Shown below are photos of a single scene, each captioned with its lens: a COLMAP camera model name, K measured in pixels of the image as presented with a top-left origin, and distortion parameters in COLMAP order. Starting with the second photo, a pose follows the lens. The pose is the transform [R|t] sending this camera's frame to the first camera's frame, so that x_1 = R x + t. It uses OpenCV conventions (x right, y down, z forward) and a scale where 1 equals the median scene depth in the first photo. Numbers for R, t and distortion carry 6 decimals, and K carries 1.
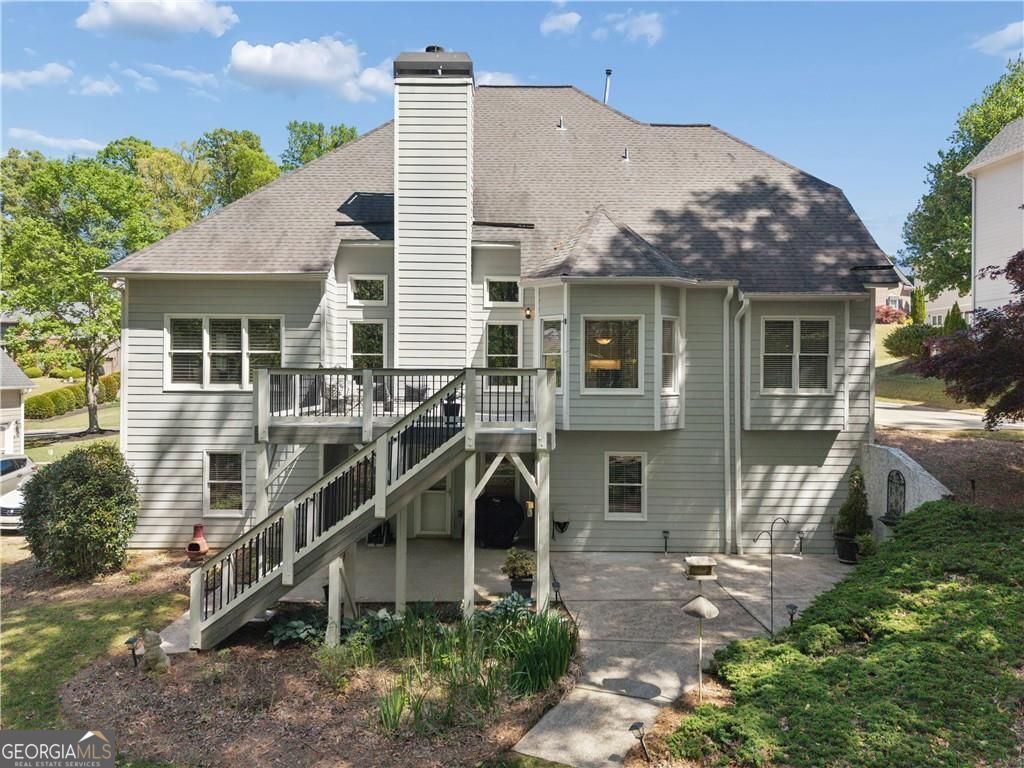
lens RADIAL K [[688.9, 0, 512.0], [0, 688.9, 384.0], [0, 0, 1]] dist [-0.025926, -0.000491]
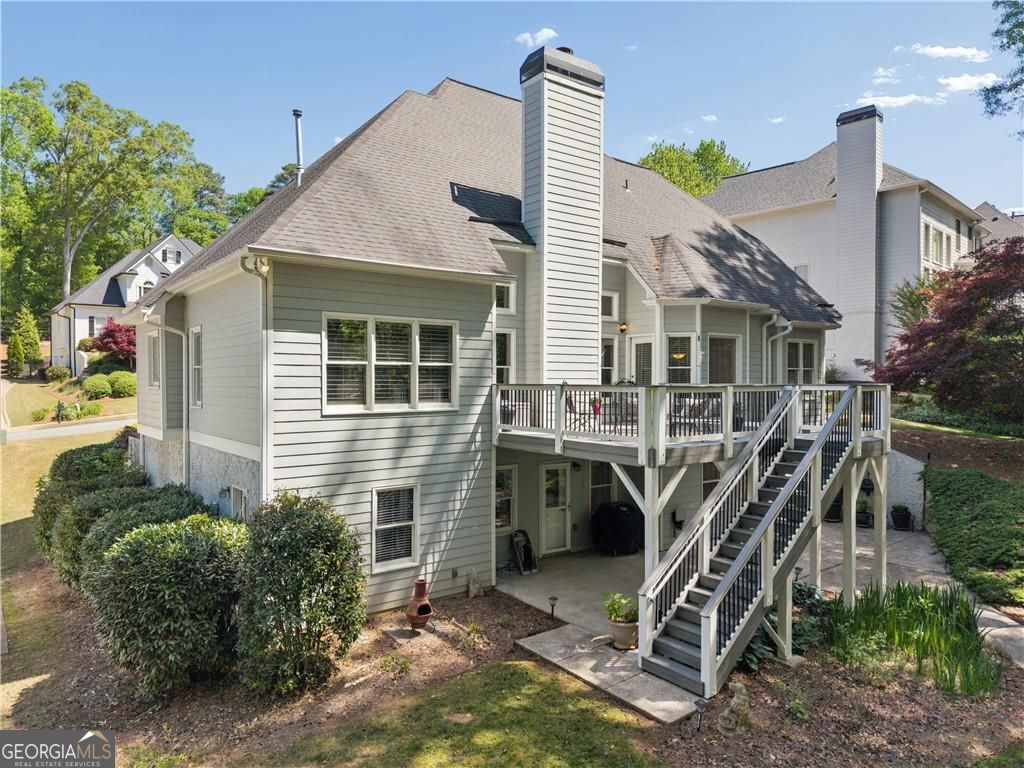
lens RADIAL K [[709.9, 0, 512.0], [0, 709.9, 384.0], [0, 0, 1]] dist [0.042855, -0.003893]
pose [[0.799722, -0.011706, 0.600256, -0.810326], [0.010812, 0.999929, 0.005096, -0.025640], [-0.600273, 0.002415, 0.799791, 0.247356]]
